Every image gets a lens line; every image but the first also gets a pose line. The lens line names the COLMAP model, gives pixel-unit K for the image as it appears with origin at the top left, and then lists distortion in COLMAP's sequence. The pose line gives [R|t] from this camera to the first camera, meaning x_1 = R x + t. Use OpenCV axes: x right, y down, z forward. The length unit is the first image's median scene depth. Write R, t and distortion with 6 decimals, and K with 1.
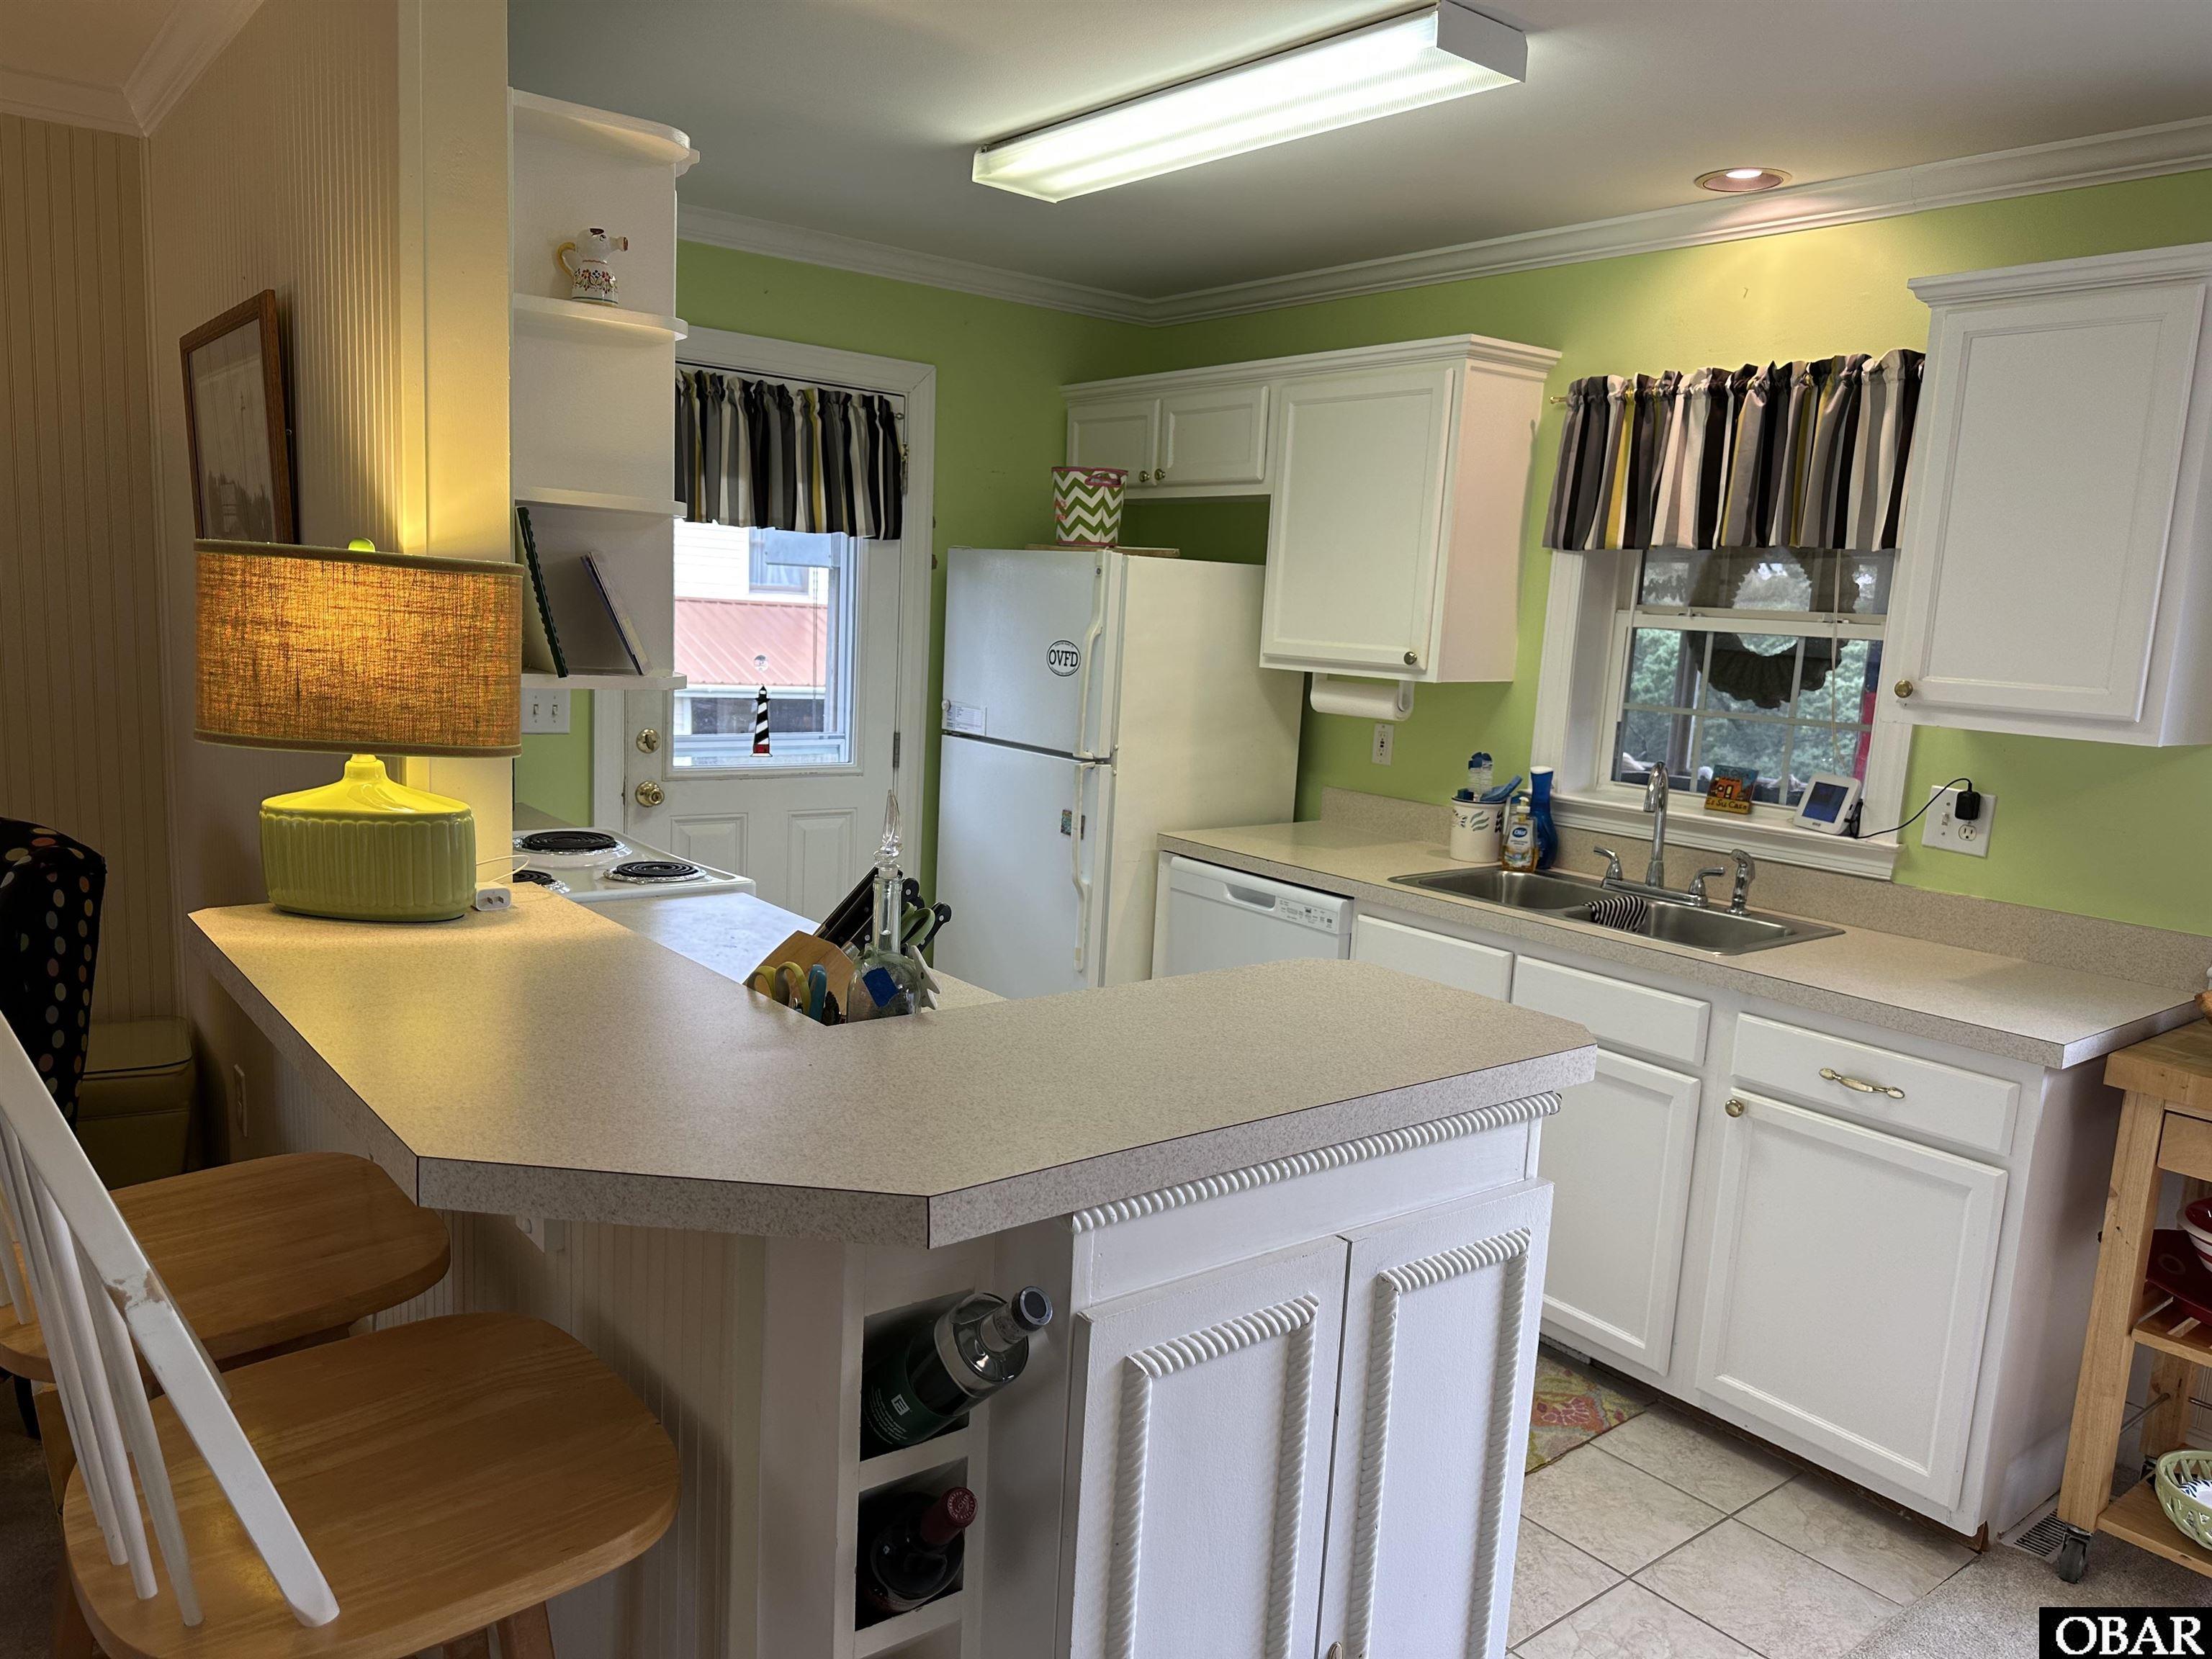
lens RADIAL K [[1572.5, 0, 1113.3], [0, 1572.5, 848.9], [0, 0, 1]] dist [0.068862, -0.081942]
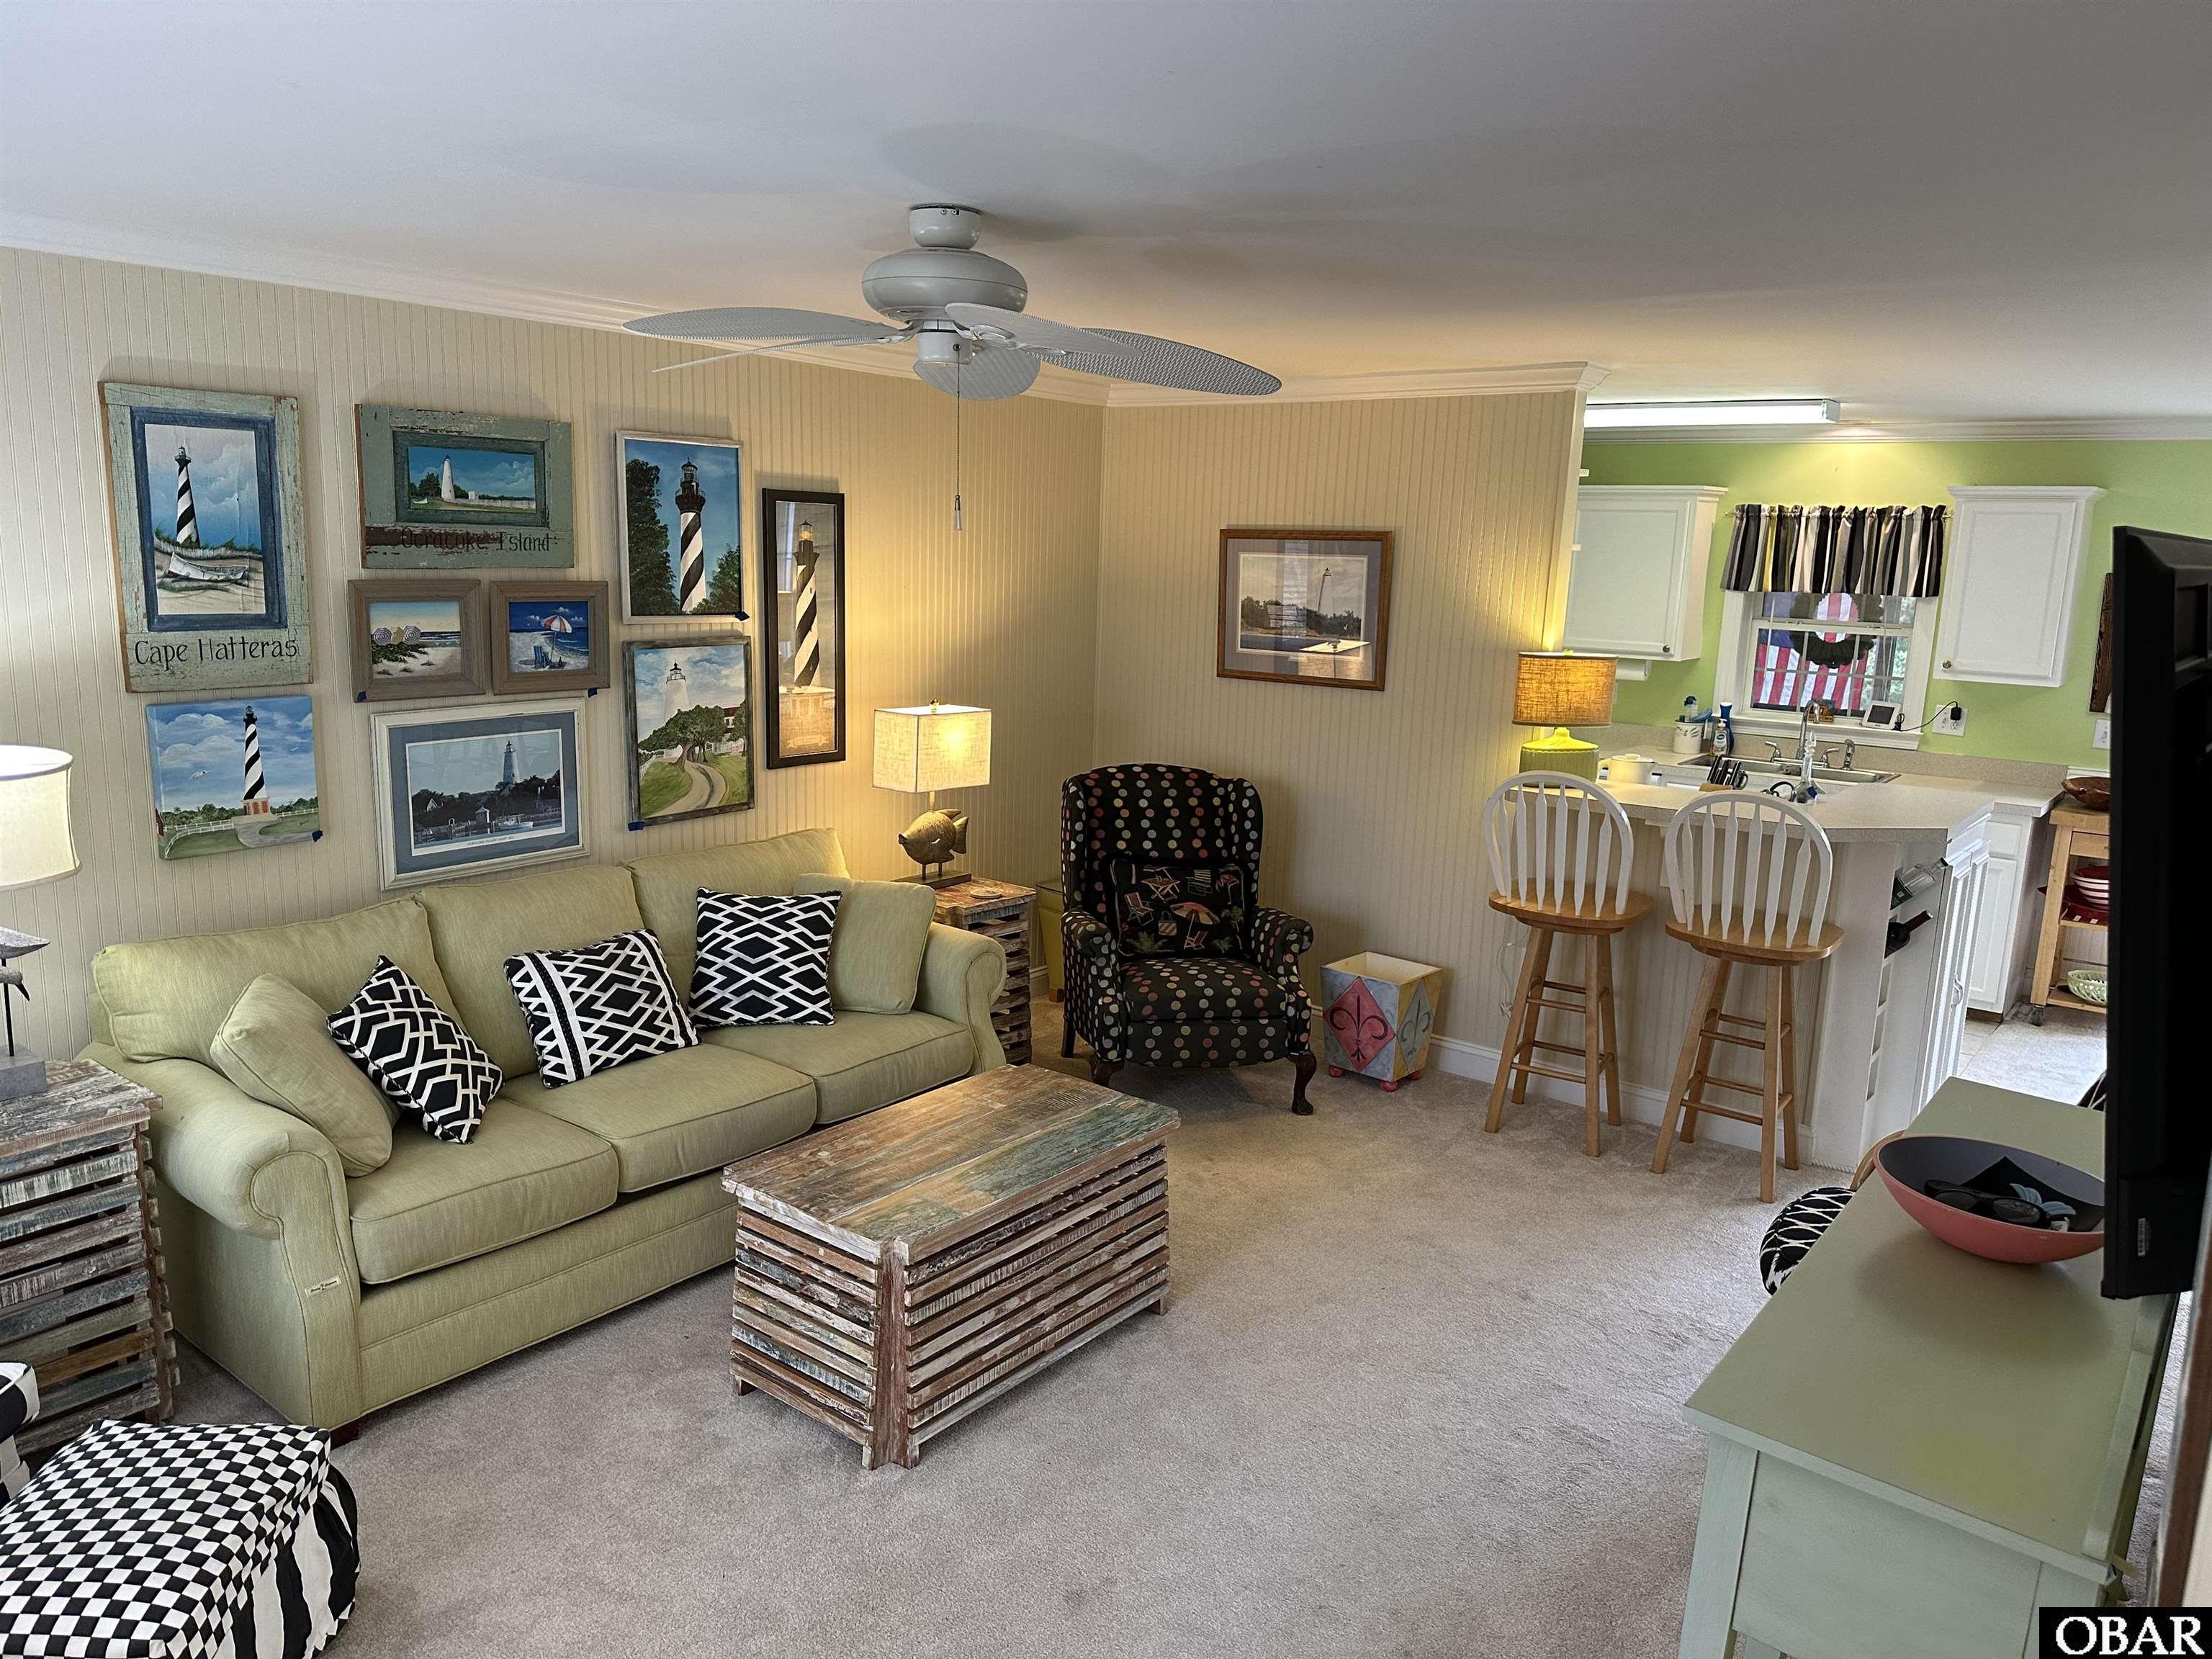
lens RADIAL K [[1572.5, 0, 1120.5], [0, 1572.5, 849.8], [0, 0, 1]] dist [0.068862, -0.081942]
pose [[0.967812, -0.066044, 0.242853, -1.019505], [0.053770, 0.996935, 0.056832, -0.024282], [-0.245862, -0.041945, 0.968397, -0.780349]]
